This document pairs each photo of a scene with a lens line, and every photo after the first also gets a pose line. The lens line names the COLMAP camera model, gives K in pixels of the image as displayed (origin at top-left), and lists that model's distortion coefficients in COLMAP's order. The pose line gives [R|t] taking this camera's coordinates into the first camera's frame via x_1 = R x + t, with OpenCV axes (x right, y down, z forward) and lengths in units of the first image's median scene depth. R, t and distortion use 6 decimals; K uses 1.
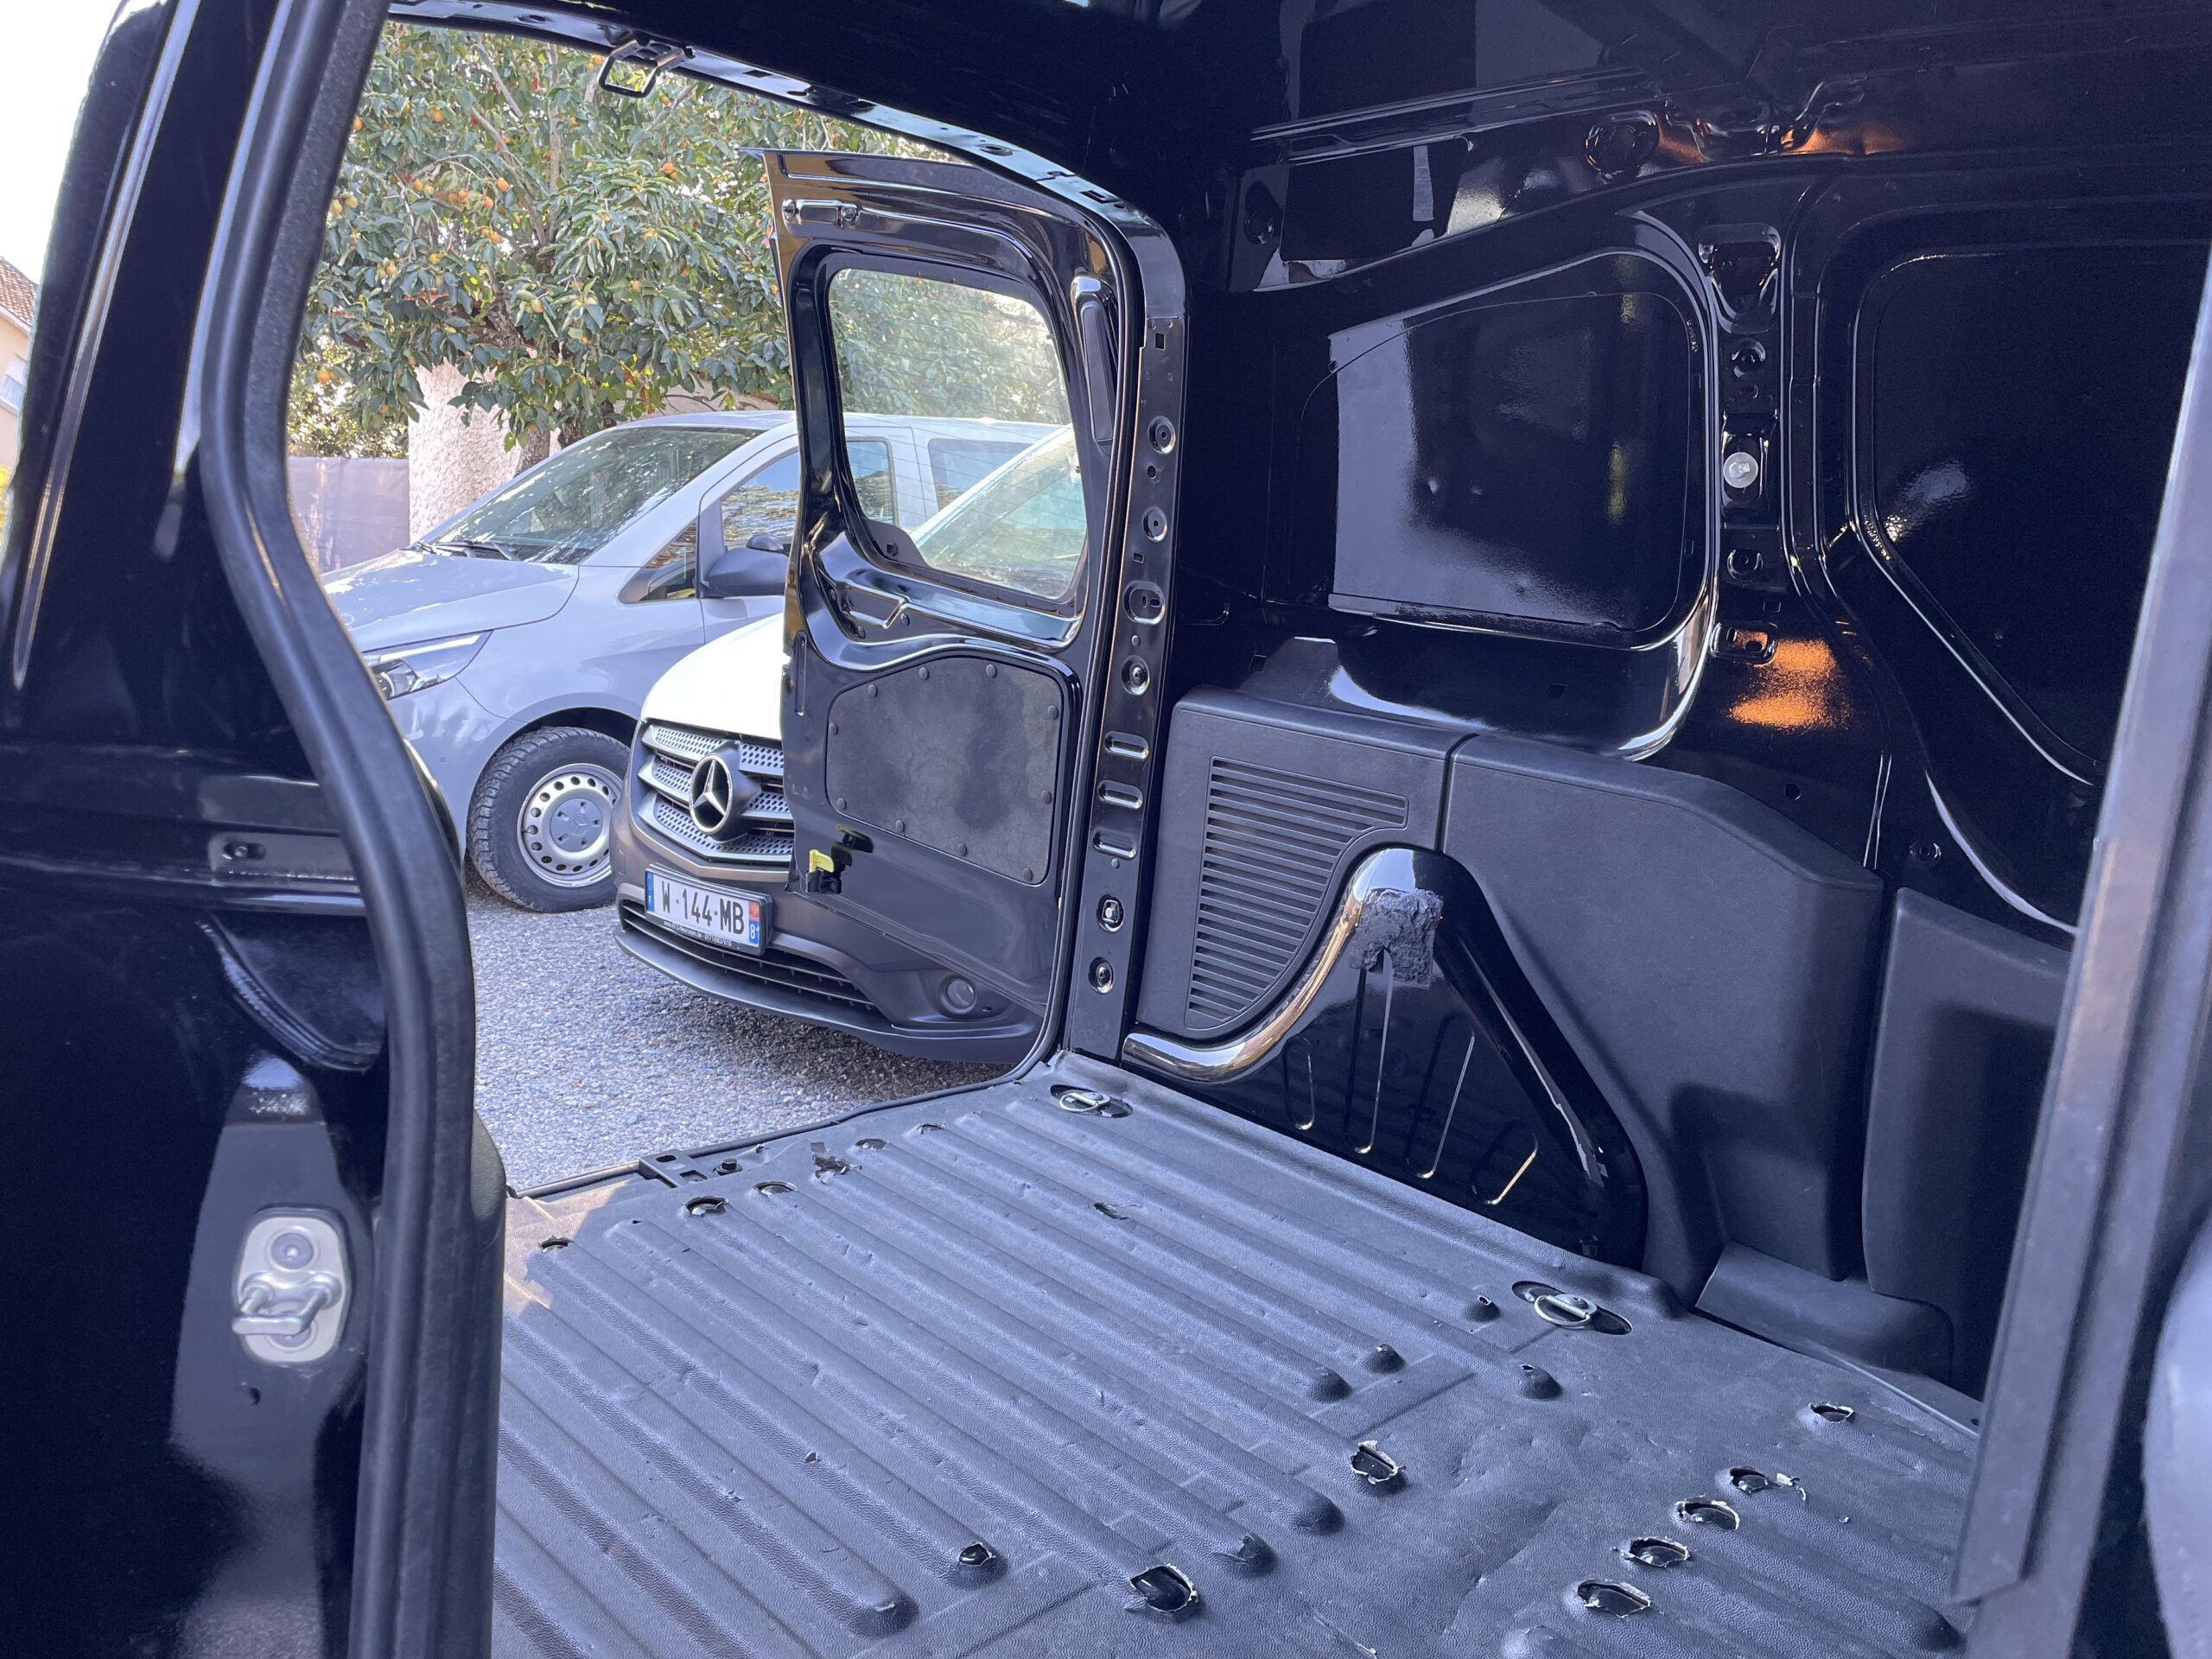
lens RADIAL K [[1673.6, 0, 1092.9], [0, 1673.6, 807.3], [0, 0, 1]] dist [0.079816, -0.107988]
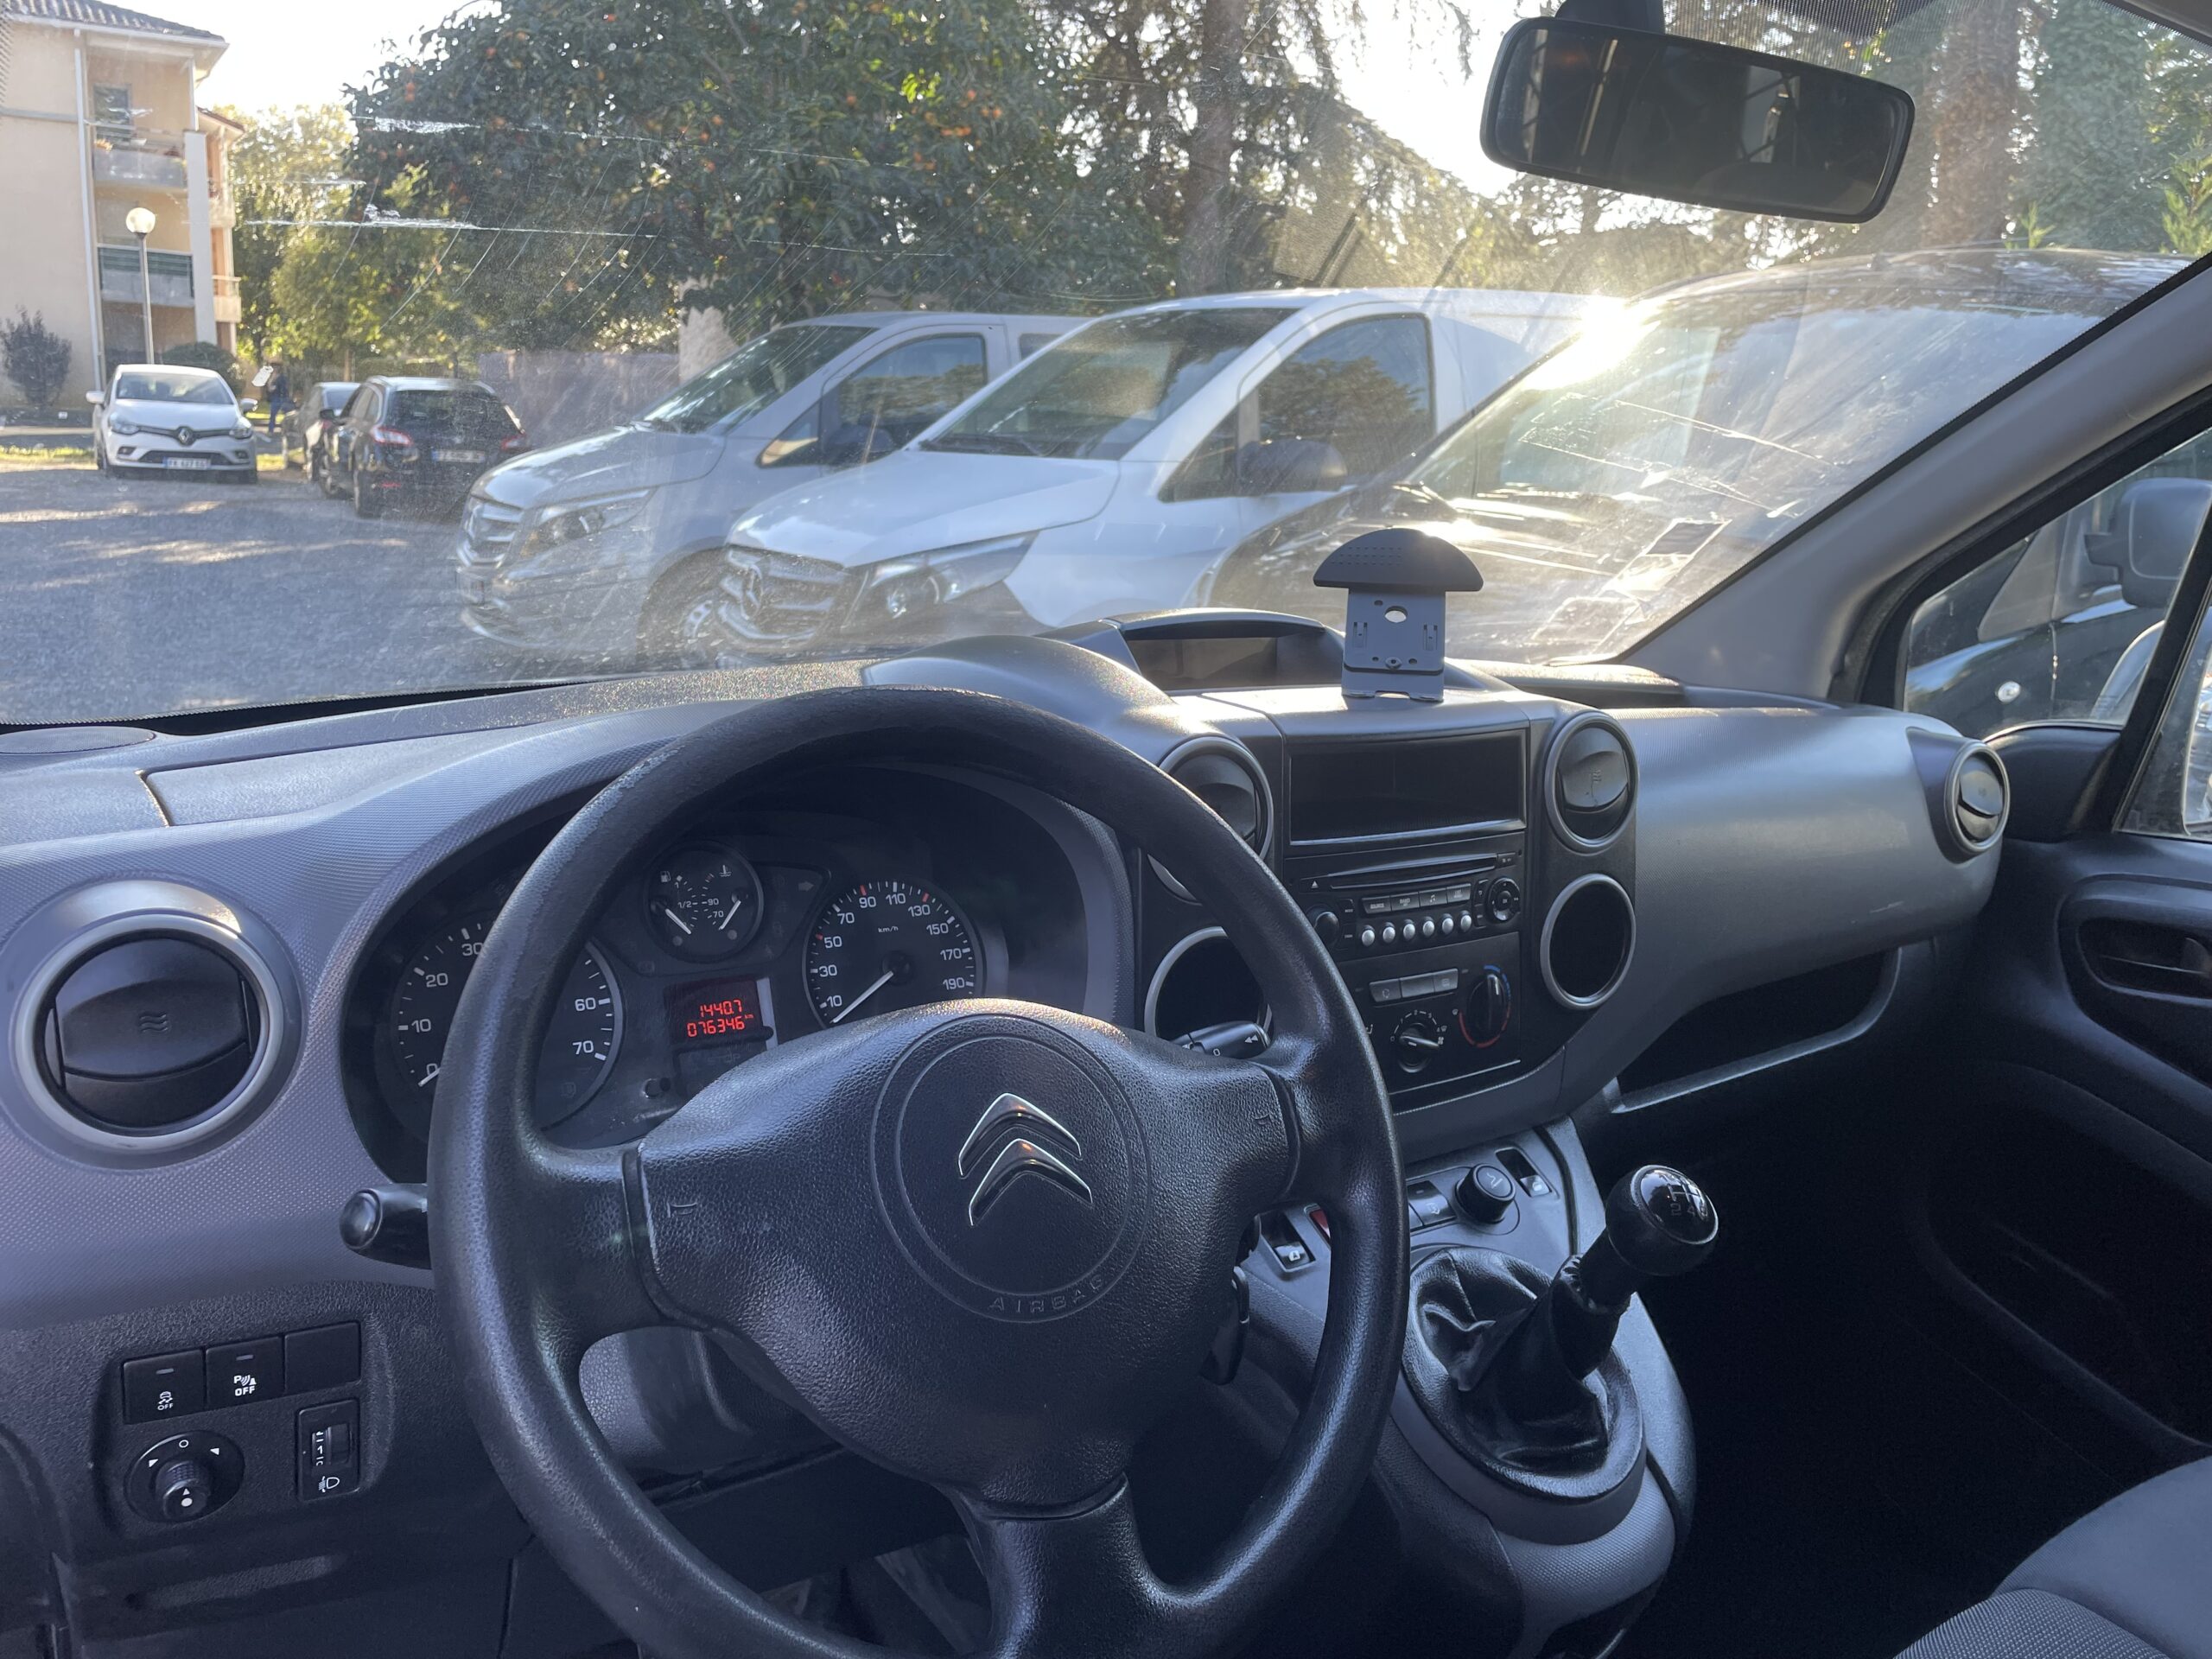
lens RADIAL K [[1667.6, 0, 1106.0], [0, 1667.6, 829.5], [0, 0, 1]] dist [0.055238, -0.085034]
pose [[0.983959, 0.042000, -0.173381, 0.171549], [-0.028778, 0.996531, 0.078084, 0.038389], [0.176060, -0.071842, 0.981754, -0.182986]]
